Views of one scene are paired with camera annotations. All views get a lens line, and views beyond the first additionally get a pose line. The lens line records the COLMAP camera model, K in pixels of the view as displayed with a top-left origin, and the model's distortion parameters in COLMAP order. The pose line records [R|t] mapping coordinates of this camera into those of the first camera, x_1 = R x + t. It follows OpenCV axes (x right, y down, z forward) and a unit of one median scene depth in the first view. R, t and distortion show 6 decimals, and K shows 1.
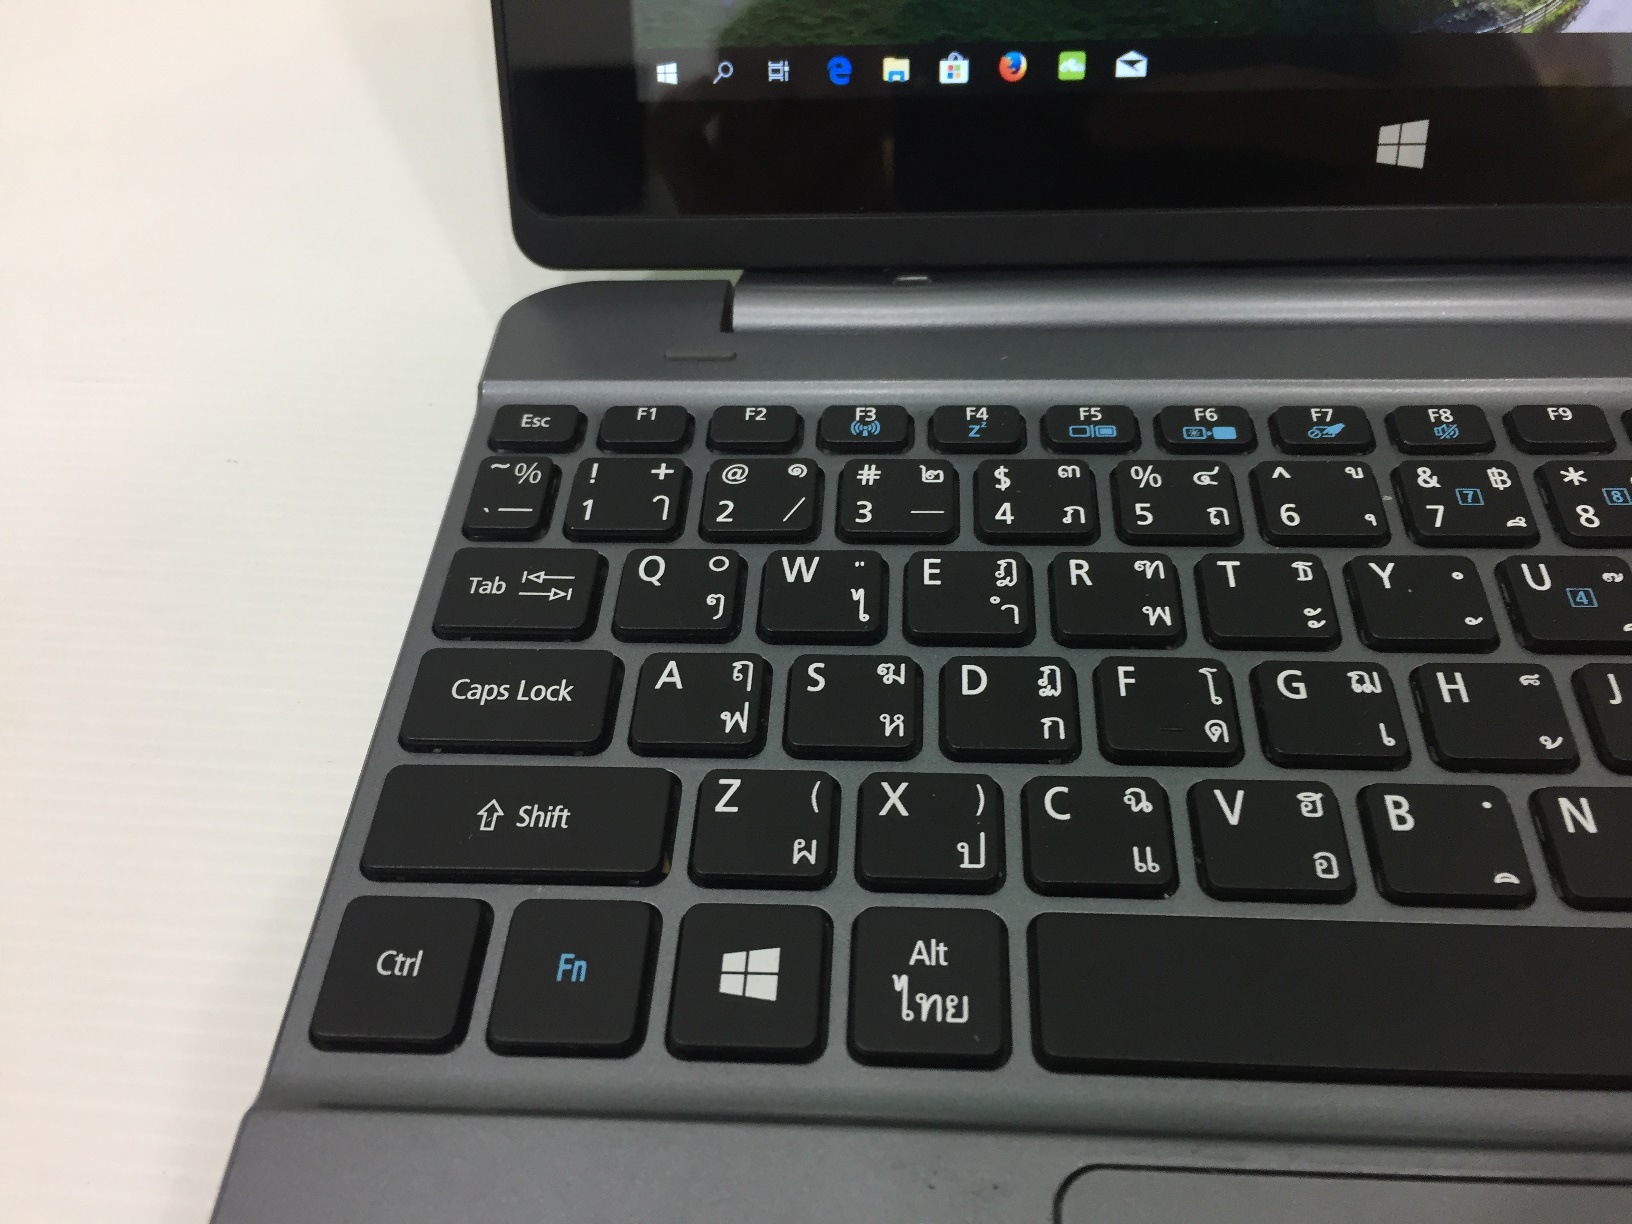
lens RADIAL K [[1430.1, 0, 813.0], [0, 1430.1, 611.4], [0, 0, 1]] dist [0.052712, -0.085515]
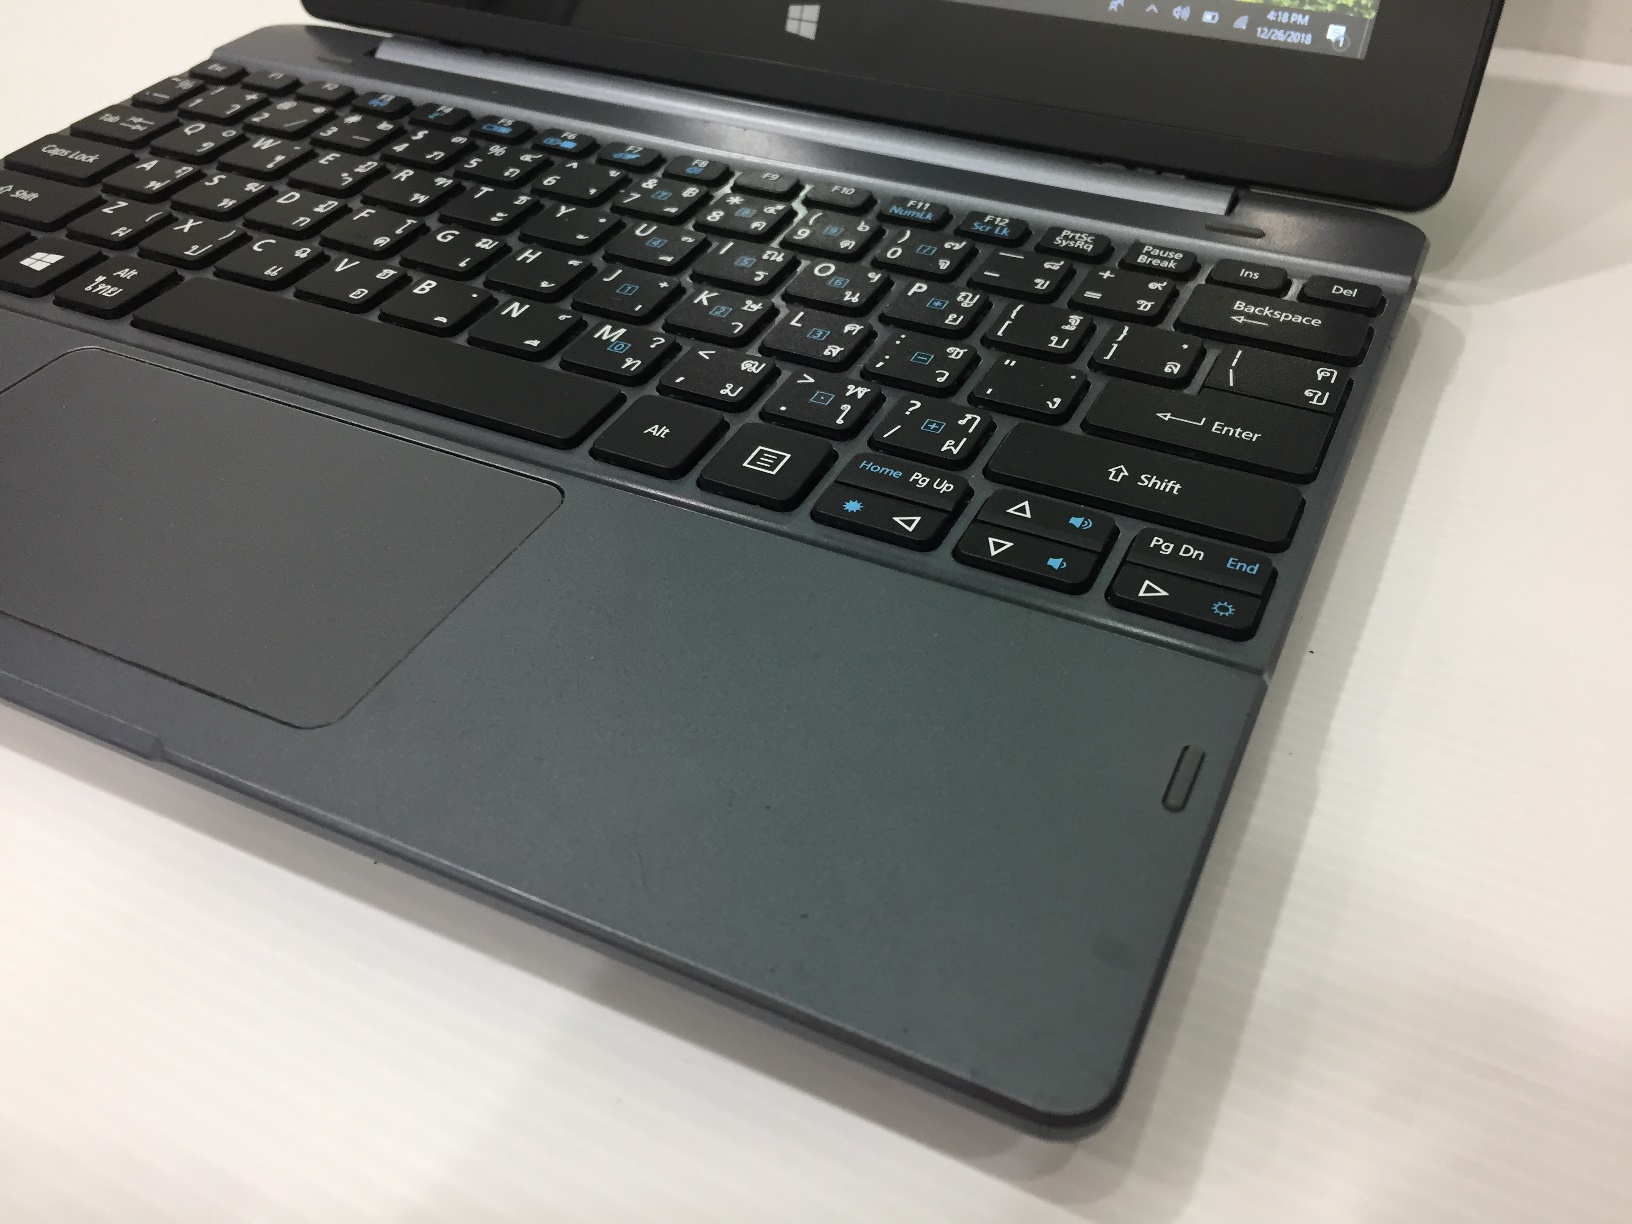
lens RADIAL K [[1430.1, 0, 829.6], [0, 1430.1, 620.7], [0, 0, 1]] dist [0.052712, -0.085515]
pose [[0.921060, 0.281680, -0.268896, 1.144225], [-0.314315, 0.945388, -0.086302, 0.411398], [0.229901, 0.164008, 0.959295, -0.310656]]
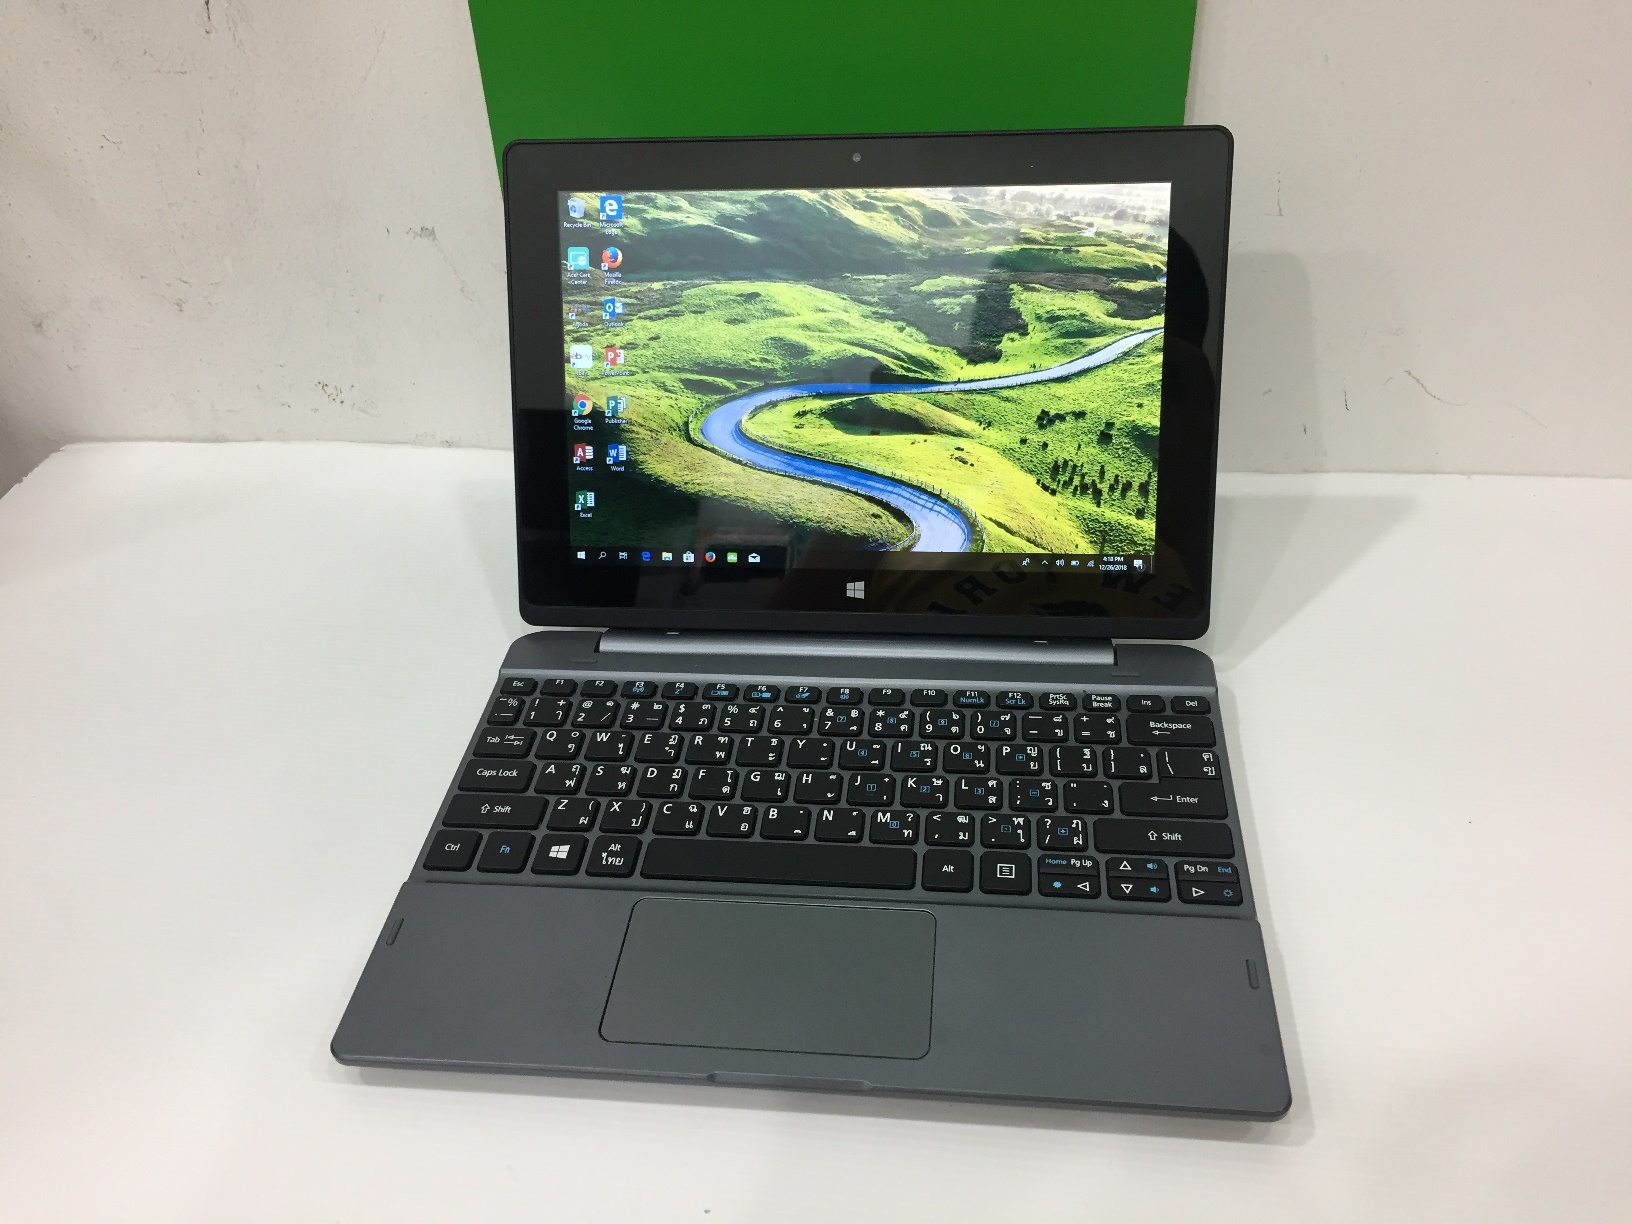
lens RADIAL K [[1430.1, 0, 822.8], [0, 1430.1, 607.7], [0, 0, 1]] dist [0.052712, -0.085515]
pose [[0.998670, 0.026434, -0.044272, 0.540392], [-0.034977, 0.978144, -0.204964, 0.284049], [0.037887, 0.206240, 0.977768, -1.795869]]
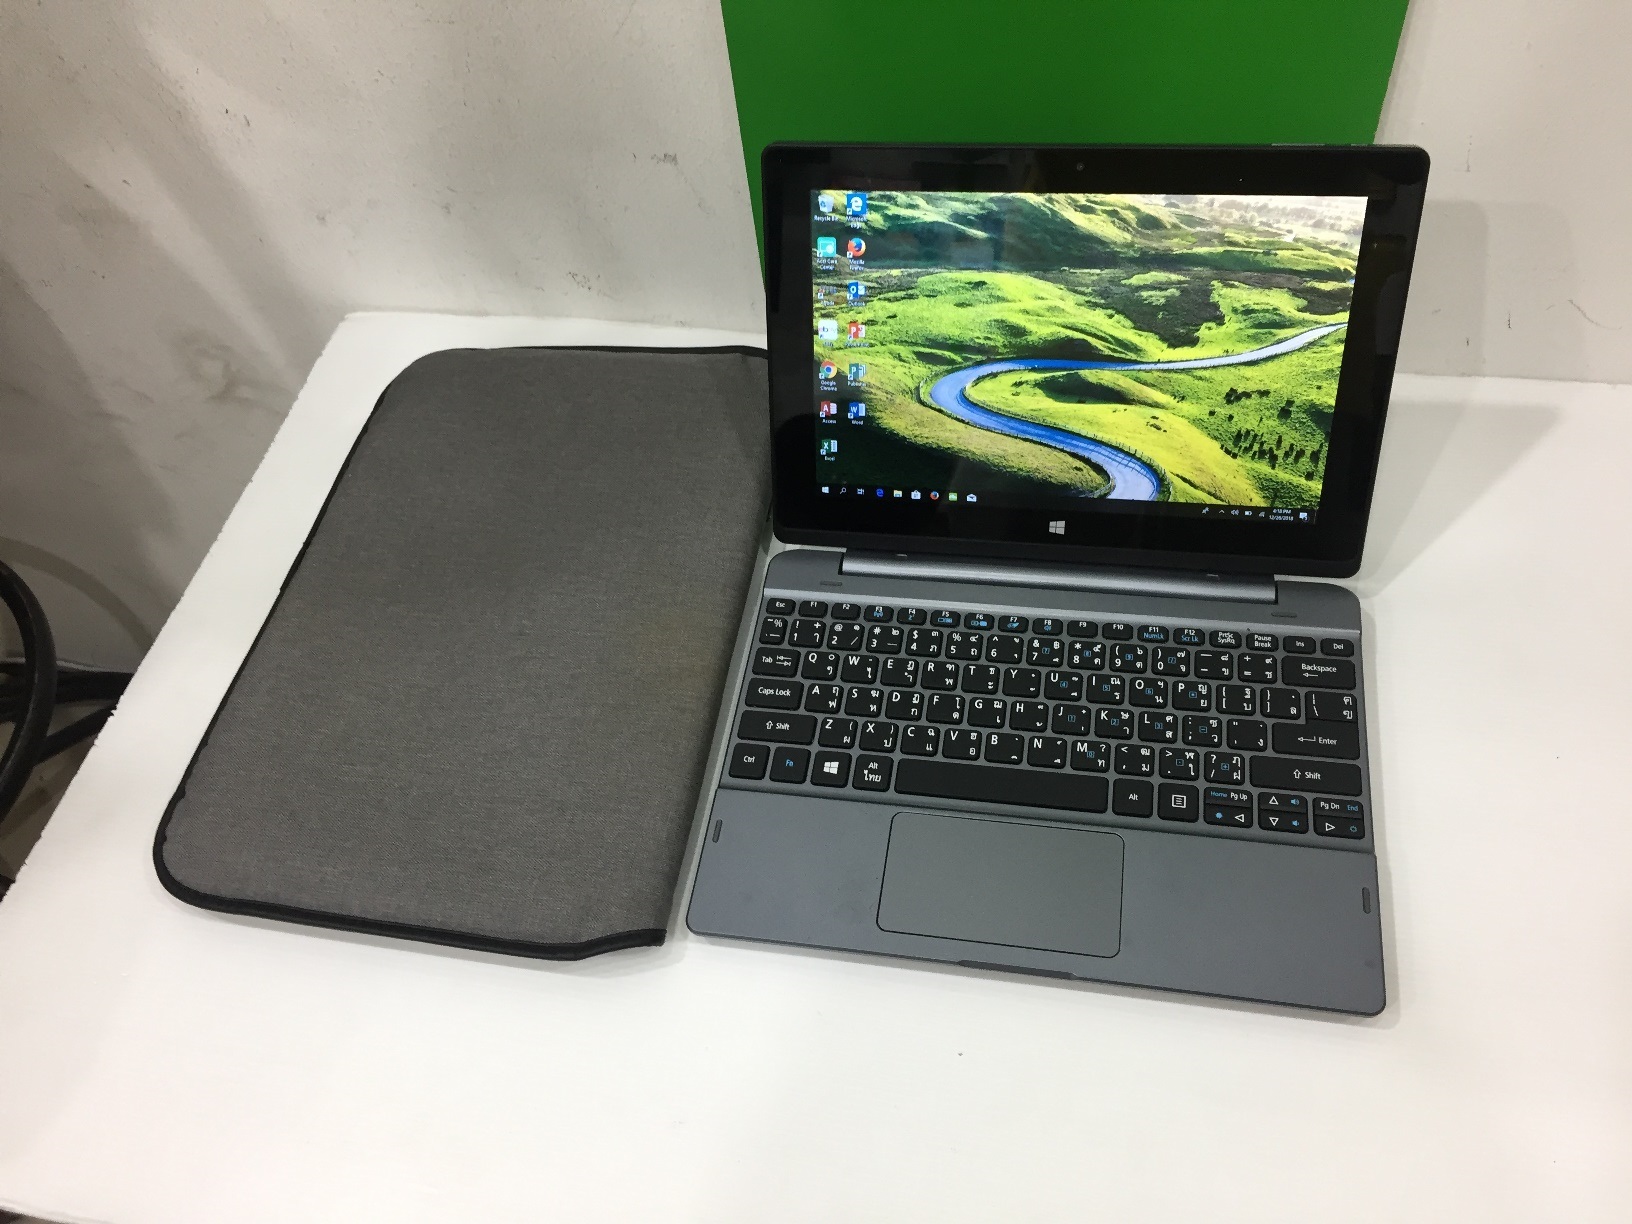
lens RADIAL K [[1430.1, 0, 810.8], [0, 1430.1, 612.0], [0, 0, 1]] dist [0.052712, -0.085515]
pose [[0.991975, 0.056659, -0.113026, 0.278667], [-0.044926, 0.993584, 0.103788, -0.511067], [0.118182, -0.097877, 0.988156, -2.509463]]
